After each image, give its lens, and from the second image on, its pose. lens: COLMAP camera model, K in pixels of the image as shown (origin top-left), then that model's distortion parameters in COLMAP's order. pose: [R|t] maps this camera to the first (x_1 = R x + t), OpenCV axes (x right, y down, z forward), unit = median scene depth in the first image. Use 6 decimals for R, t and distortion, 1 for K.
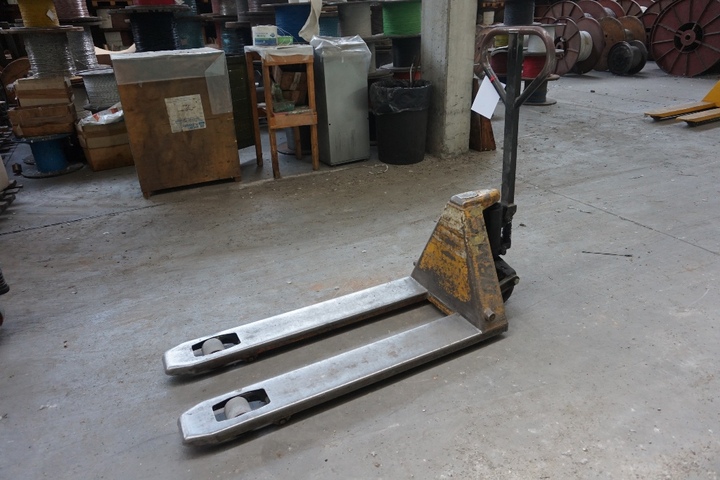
lens RADIAL K [[484.4, 0, 360.0], [0, 484.4, 240.0], [0, 0, 1]] dist [-0.038307, 0.029558]
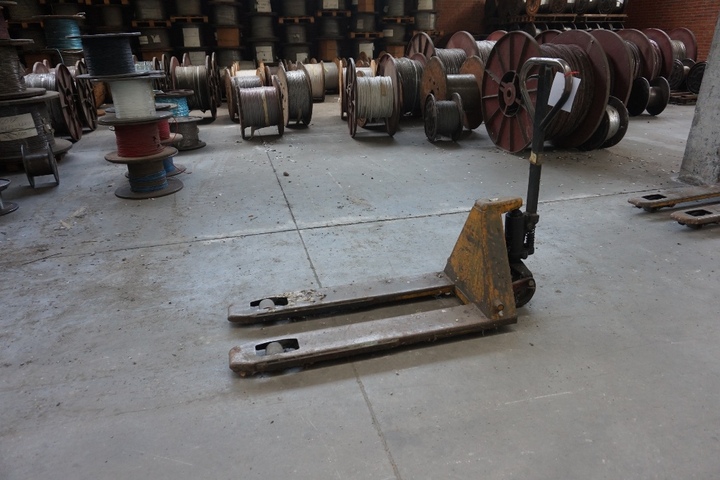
lens RADIAL K [[484.4, 0, 360.0], [0, 484.4, 240.0], [0, 0, 1]] dist [-0.038307, 0.029558]
pose [[0.976697, 0.099356, -0.190238, 1.229817], [-0.105949, 0.994063, -0.024784, -0.368673], [0.186646, 0.044362, 0.981425, 0.649190]]
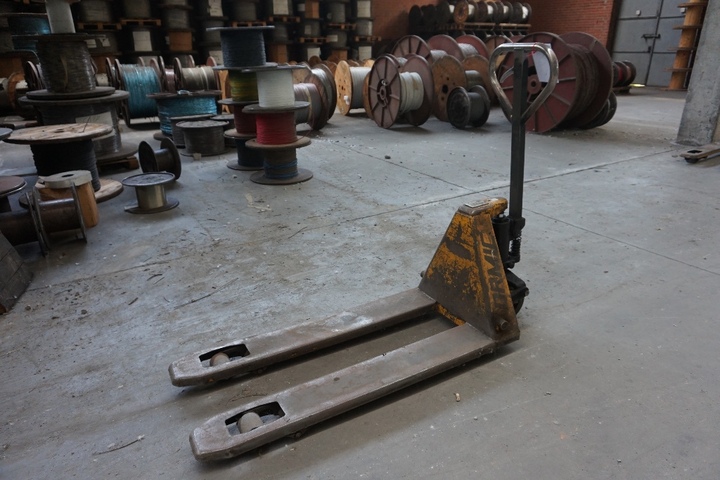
lens RADIAL K [[484.4, 0, 360.0], [0, 484.4, 240.0], [0, 0, 1]] dist [-0.038307, 0.029558]
pose [[0.997143, -0.007500, 0.075166, 0.666450], [0.011834, 0.998283, -0.057374, -0.249255], [-0.074607, 0.058099, 0.995519, 0.497808]]
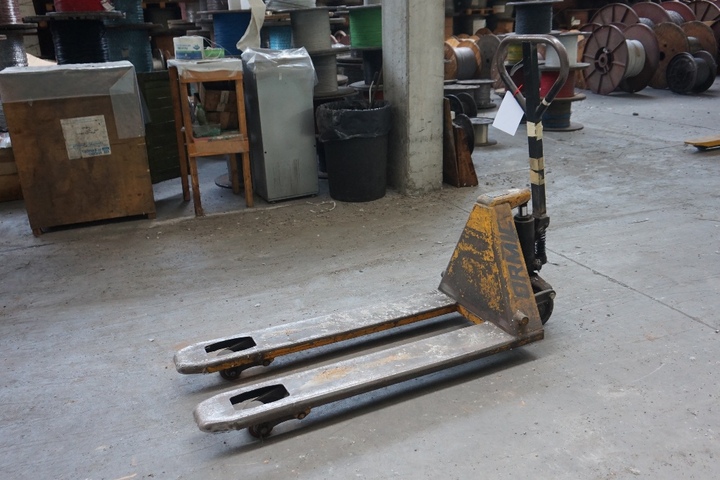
lens RADIAL K [[610.4, 0, 360.0], [0, 610.4, 240.0], [0, 0, 1]] dist [0.003105, 0.010344]
pose [[0.998222, 0.019374, -0.056368, 0.154823], [-0.024509, 0.995468, -0.091888, 0.002865], [0.054332, 0.093106, 0.994173, -0.019087]]
